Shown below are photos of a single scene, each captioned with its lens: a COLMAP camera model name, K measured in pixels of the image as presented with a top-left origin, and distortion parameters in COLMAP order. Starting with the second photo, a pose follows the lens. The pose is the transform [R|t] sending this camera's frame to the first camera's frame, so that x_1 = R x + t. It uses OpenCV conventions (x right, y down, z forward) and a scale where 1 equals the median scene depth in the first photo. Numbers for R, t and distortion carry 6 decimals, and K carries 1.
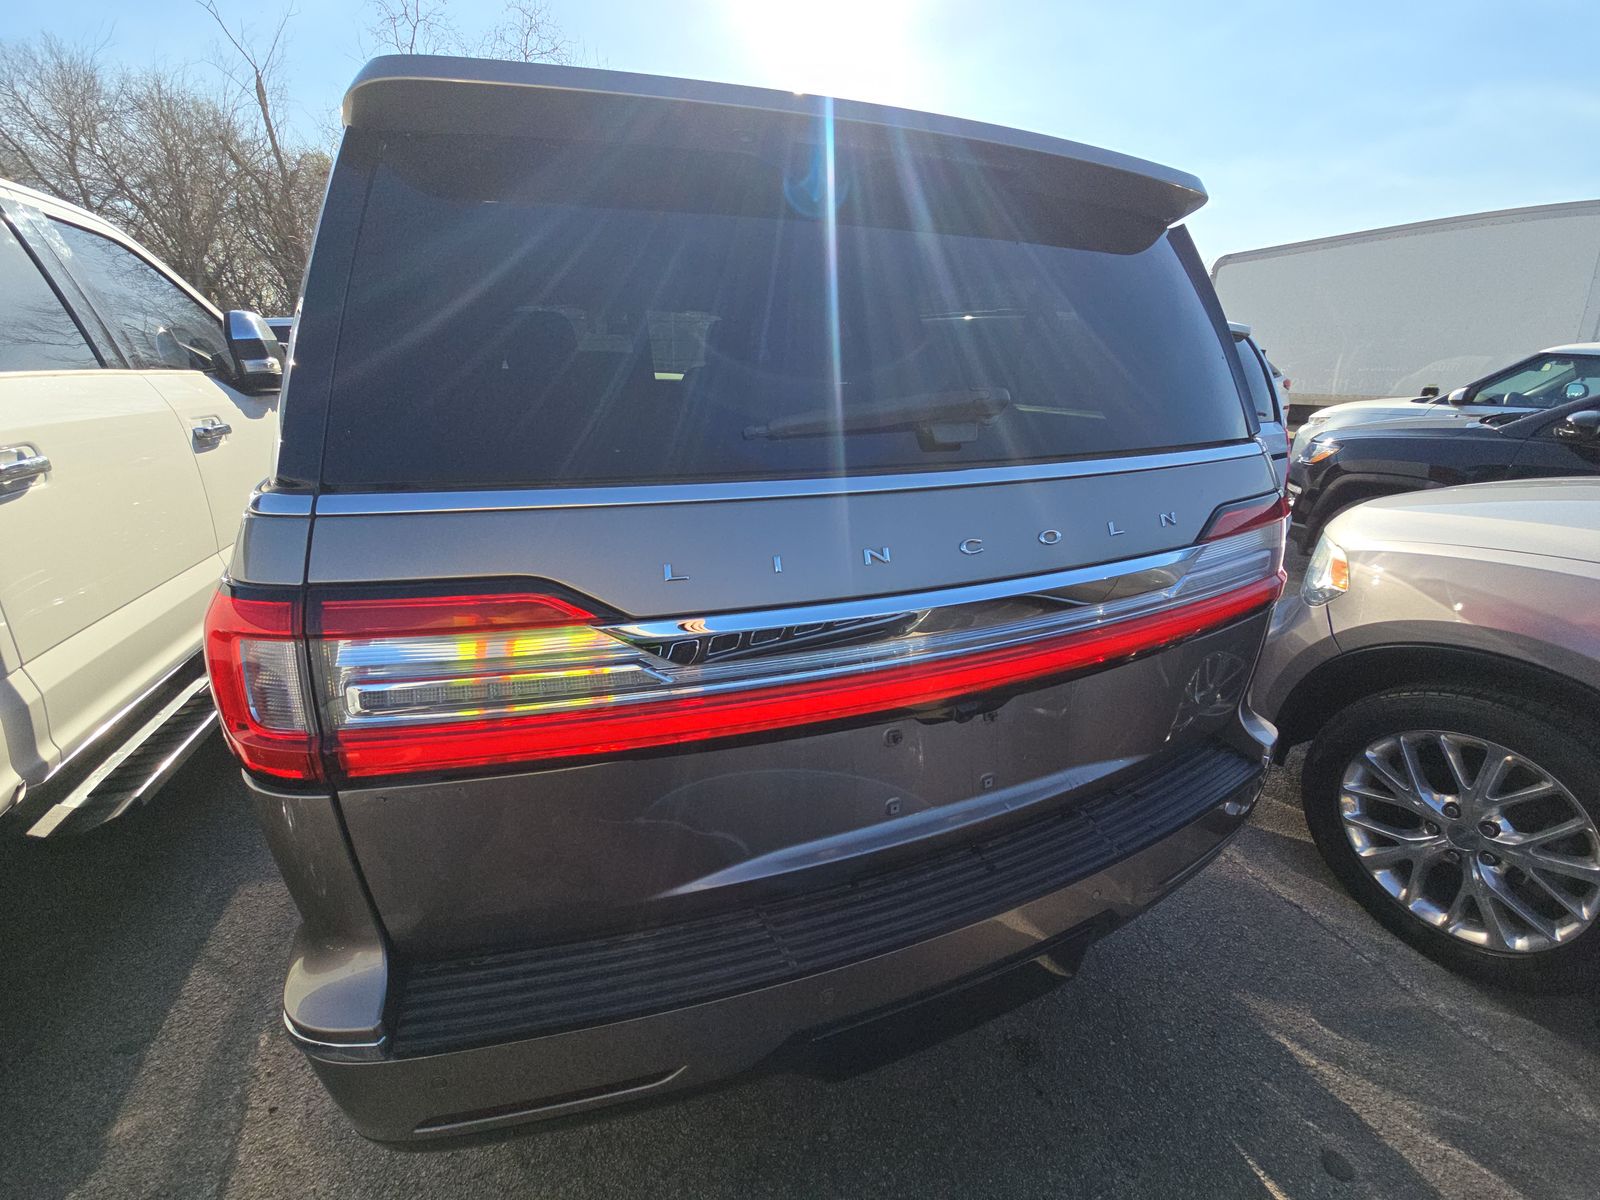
lens RADIAL K [[655.8, 0, 810.9], [0, 655.8, 606.3], [0, 0, 1]] dist [0.001249, -0.004322]
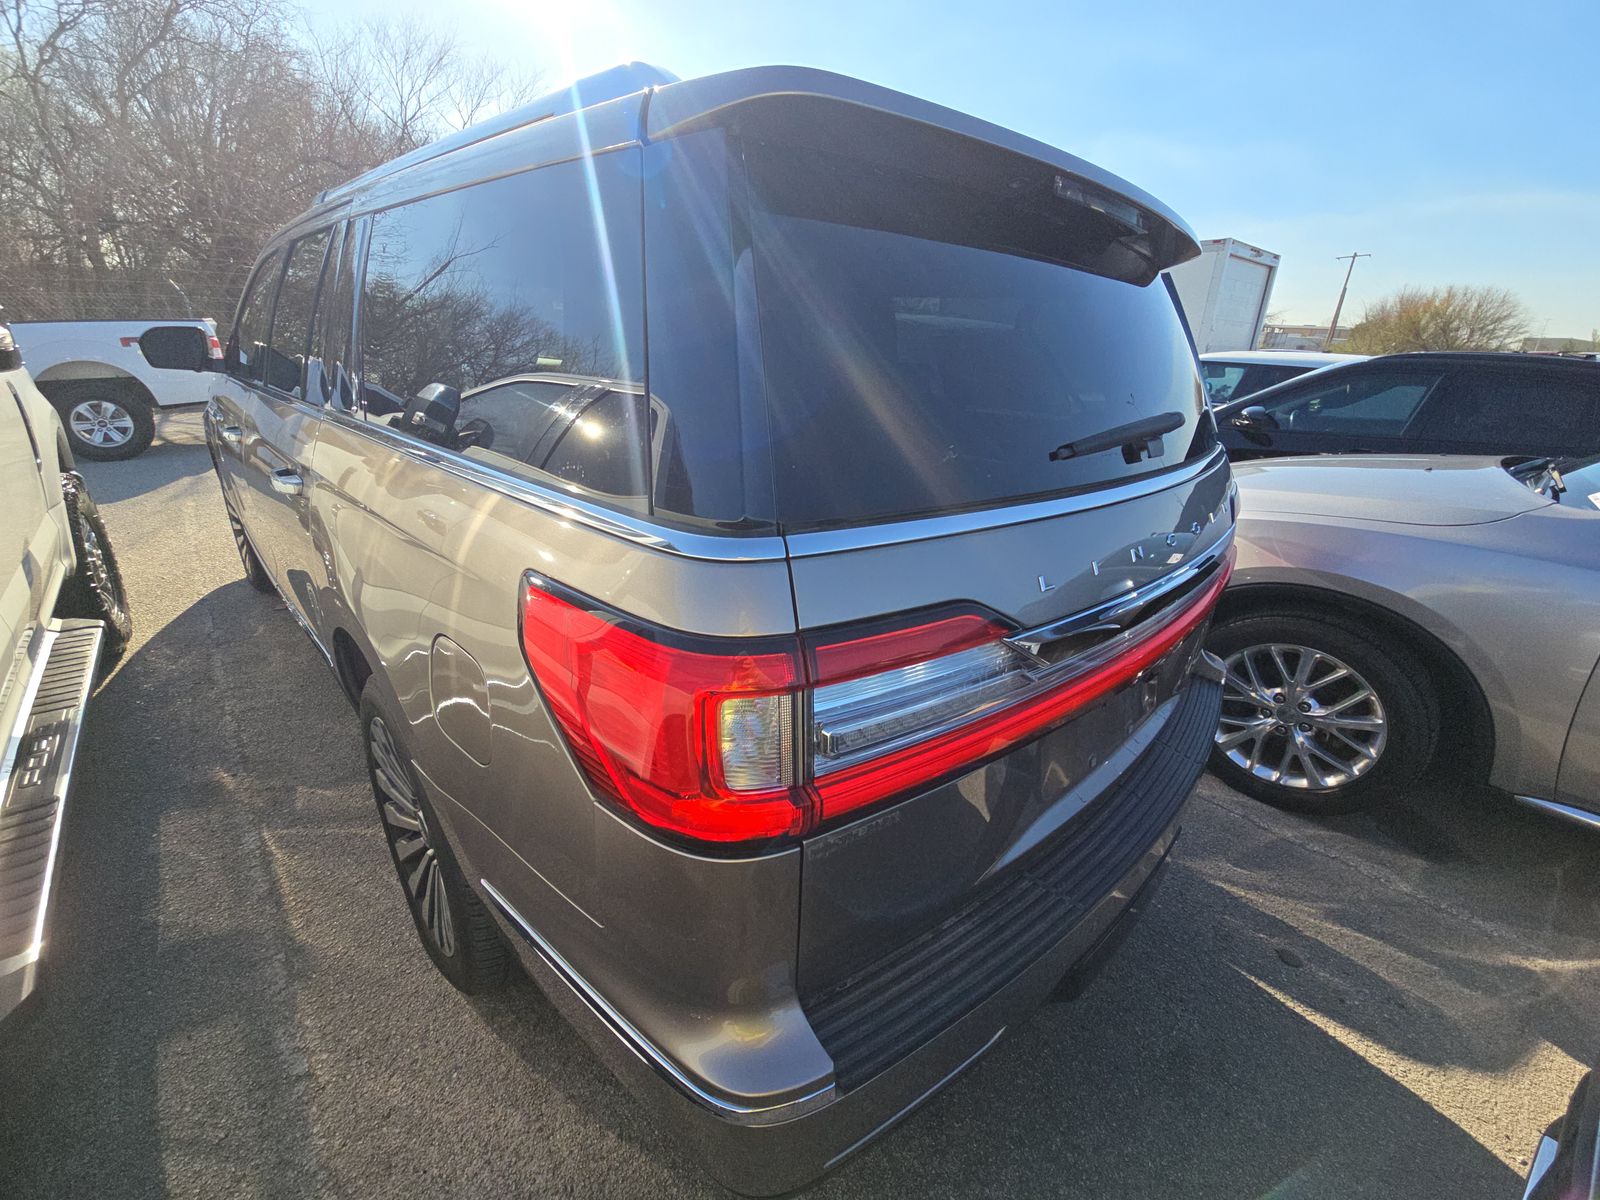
lens RADIAL K [[655.8, 0, 769.0], [0, 655.8, 604.5], [0, 0, 1]] dist [0.001249, -0.004322]
pose [[0.931147, -0.100392, 0.350553, -0.552018], [0.089891, 0.994882, 0.046146, -0.058482], [-0.353391, -0.011457, 0.935406, 0.066543]]
